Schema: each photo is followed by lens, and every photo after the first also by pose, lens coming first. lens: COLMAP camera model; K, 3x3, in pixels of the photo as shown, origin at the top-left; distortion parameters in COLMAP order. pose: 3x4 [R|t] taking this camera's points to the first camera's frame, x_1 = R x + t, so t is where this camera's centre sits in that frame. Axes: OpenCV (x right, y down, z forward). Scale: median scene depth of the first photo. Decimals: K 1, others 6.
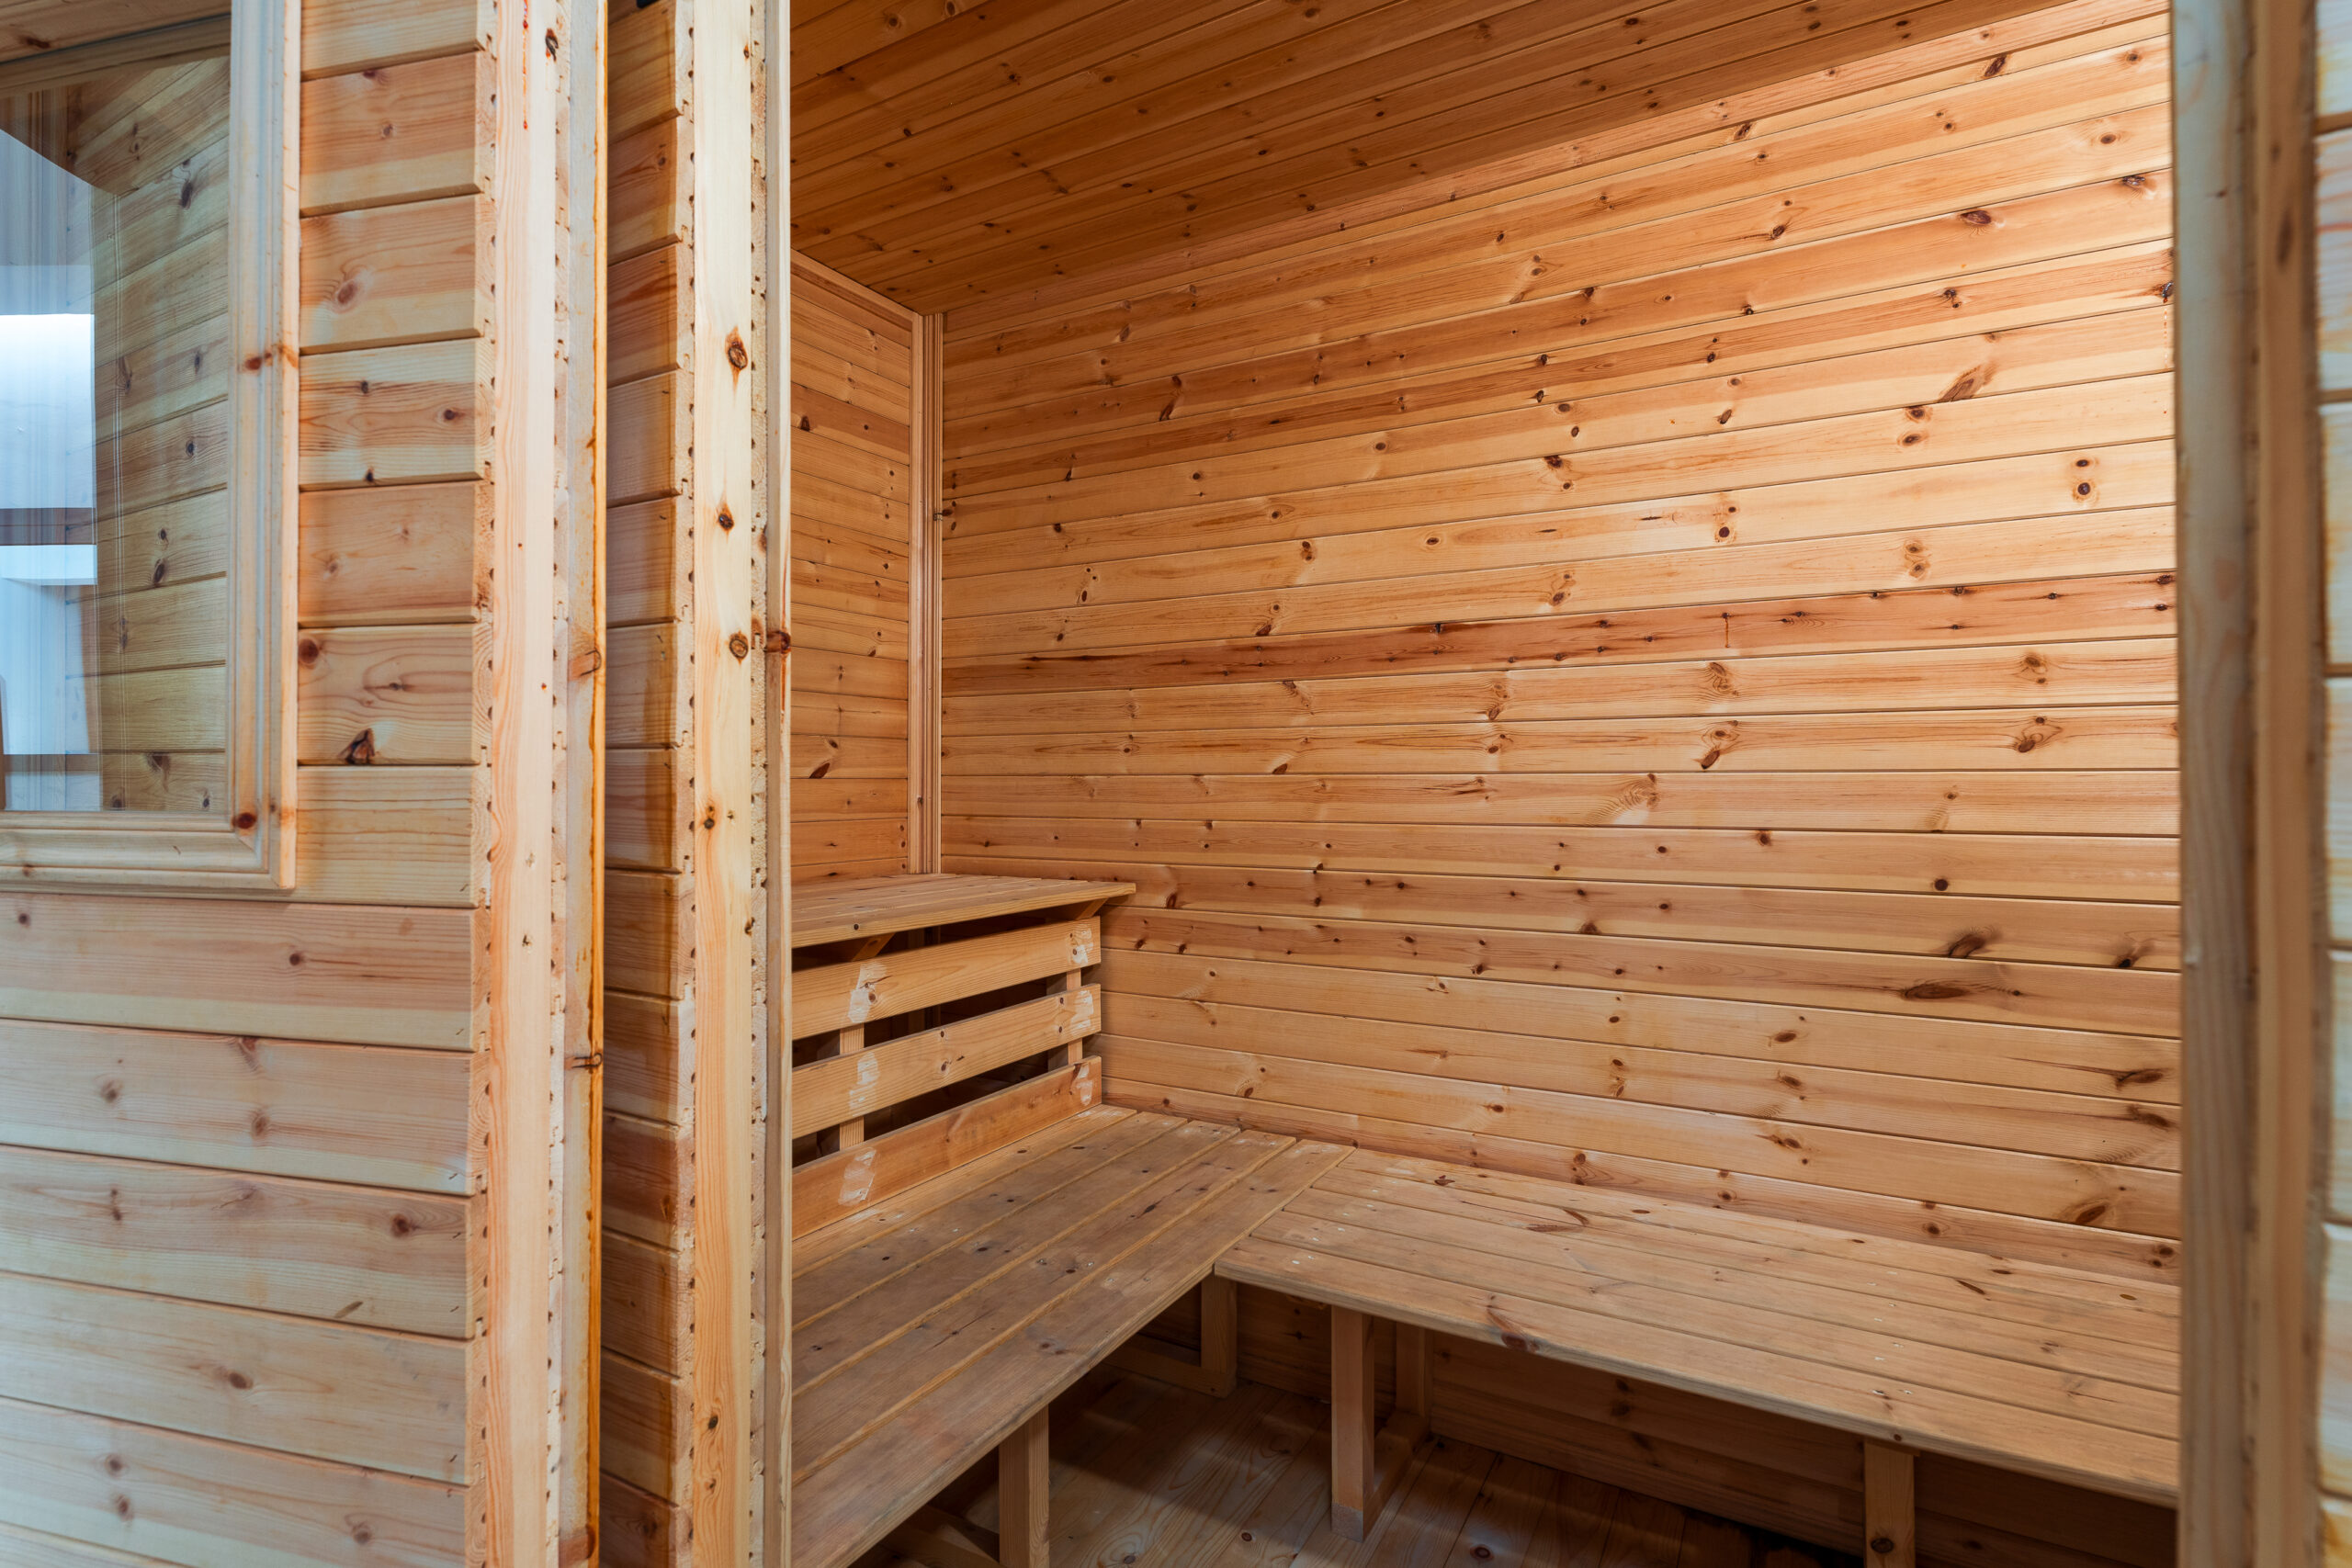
lens RADIAL K [[1064.8, 0, 1175.9], [0, 1064.8, 787.7], [0, 0, 1]] dist [-0.000944, -0.000172]
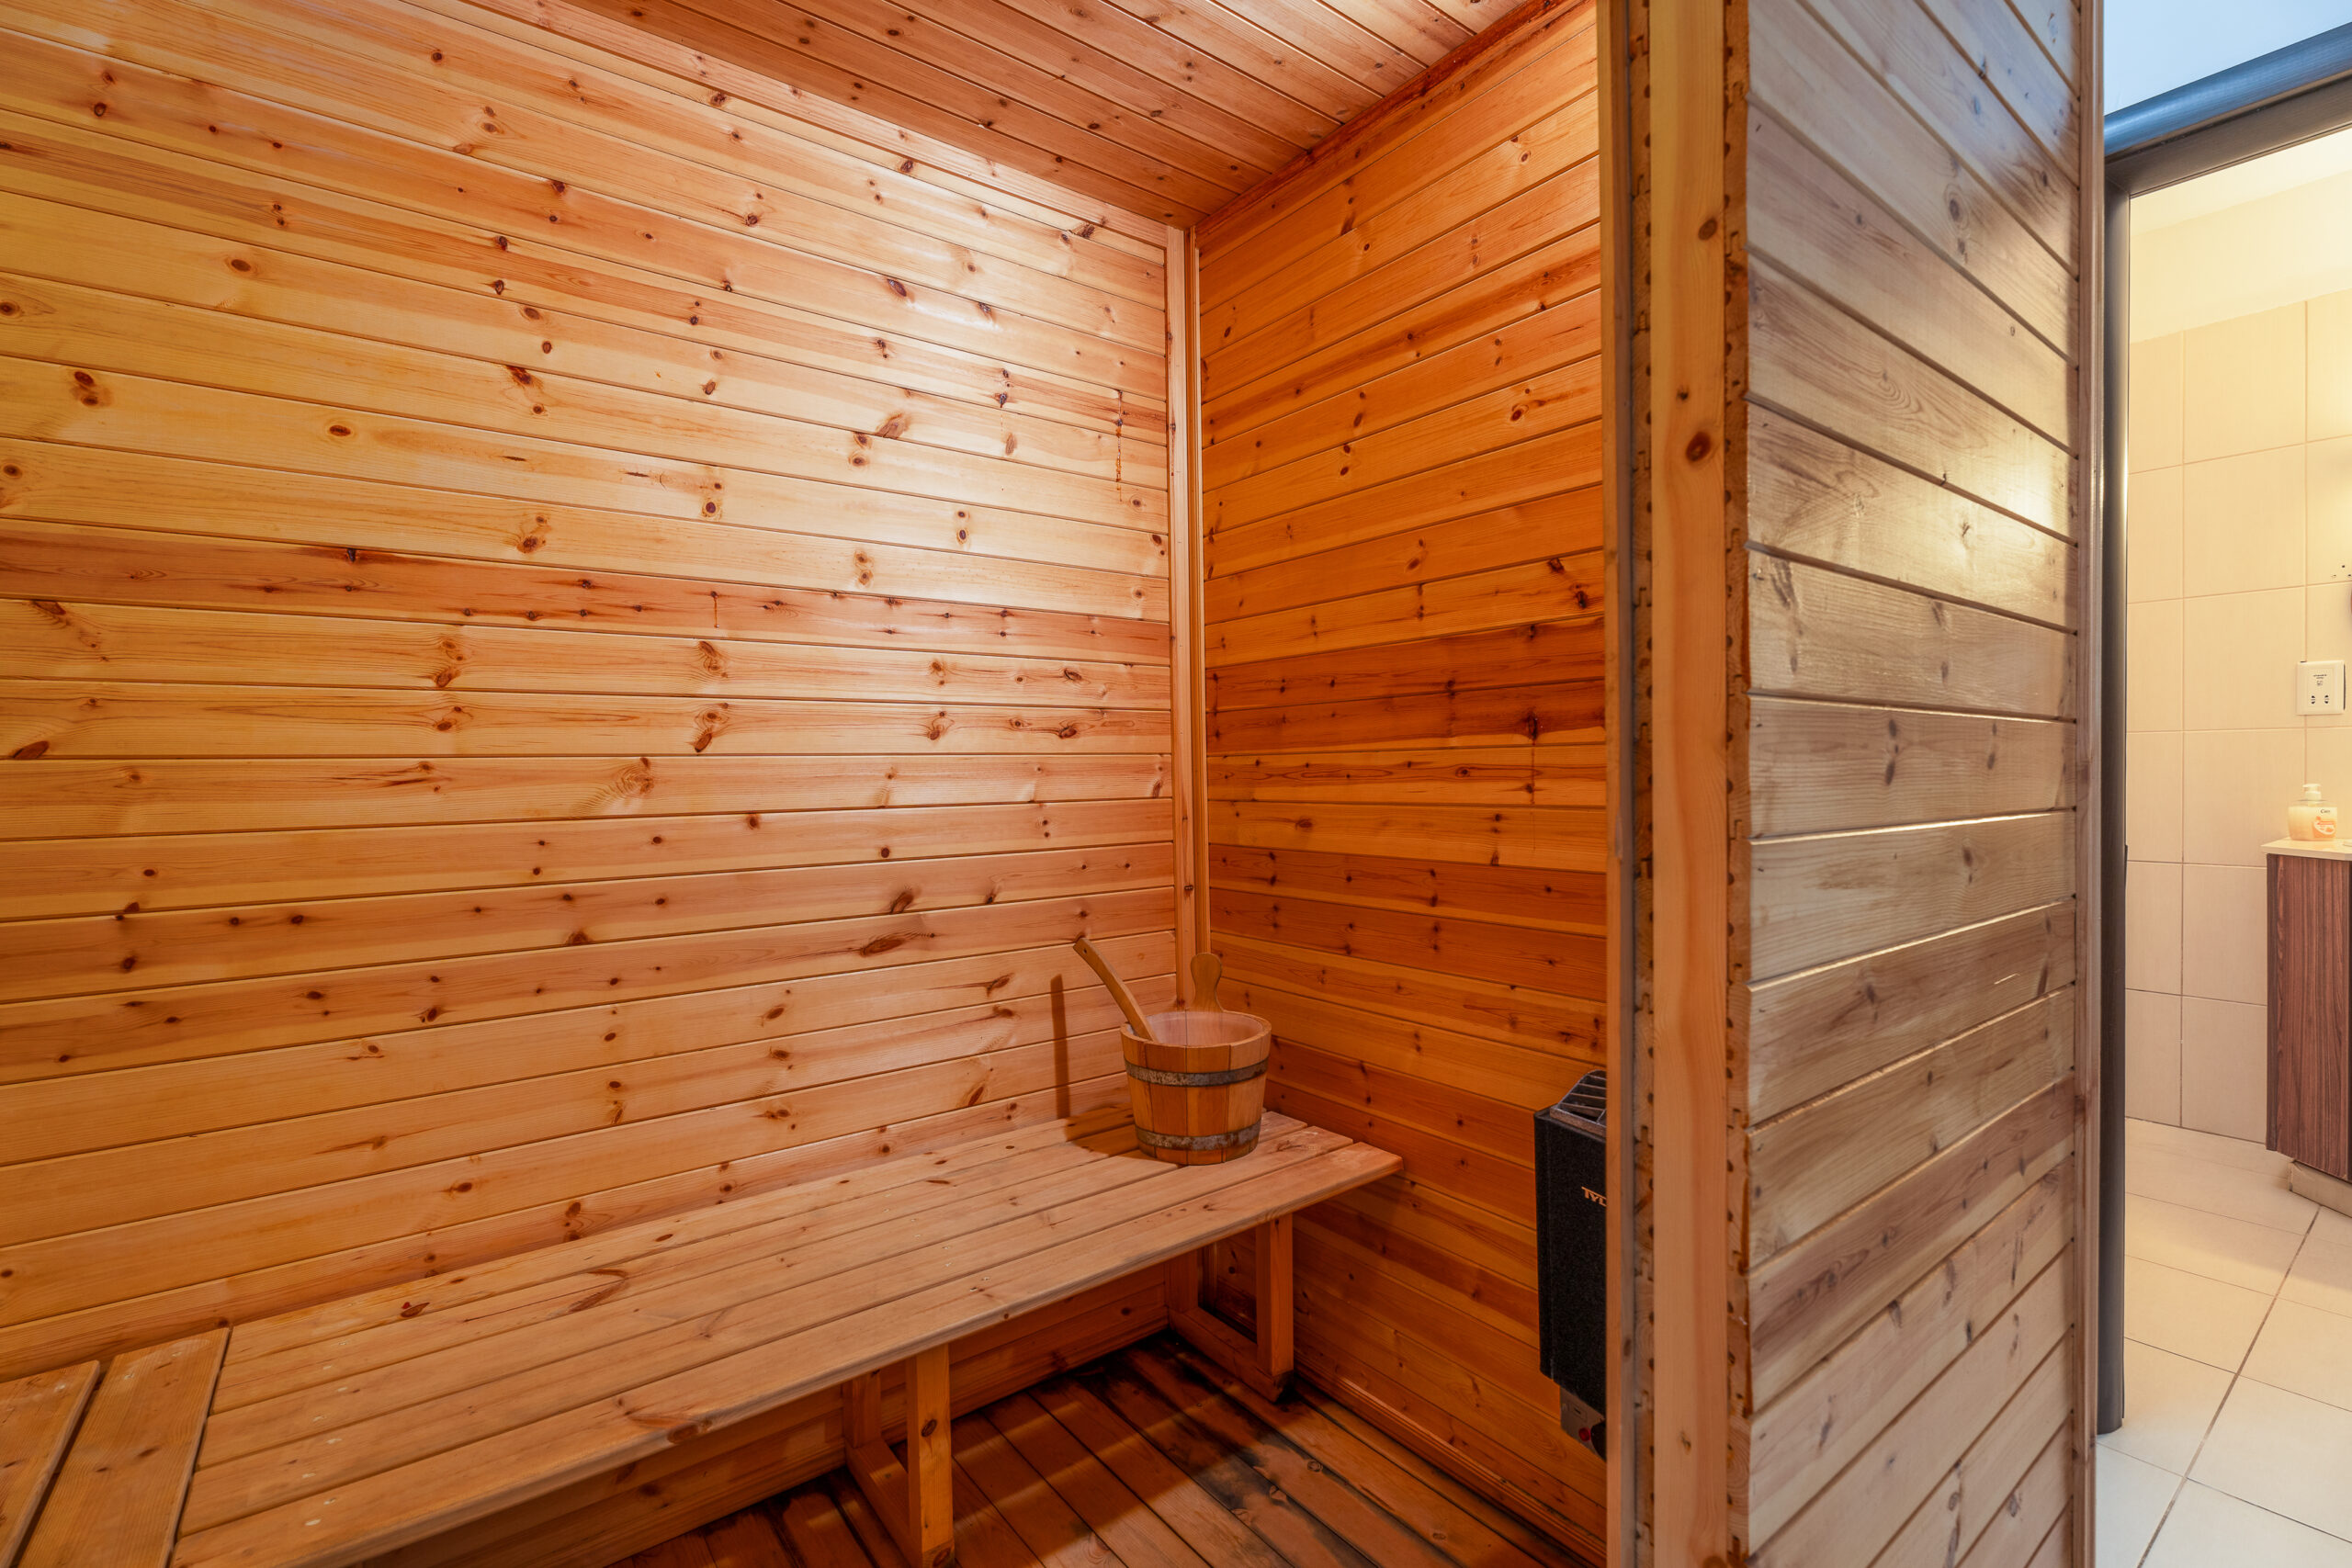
lens RADIAL K [[1064.8, 0, 1175.9], [0, 1064.8, 787.7], [0, 0, 1]] dist [-0.000944, -0.000172]
pose [[0.413721, -0.025136, 0.910057, -0.191050], [0.015960, 0.999665, 0.020355, 0.001432], [-0.910264, 0.006103, 0.413983, 0.209953]]
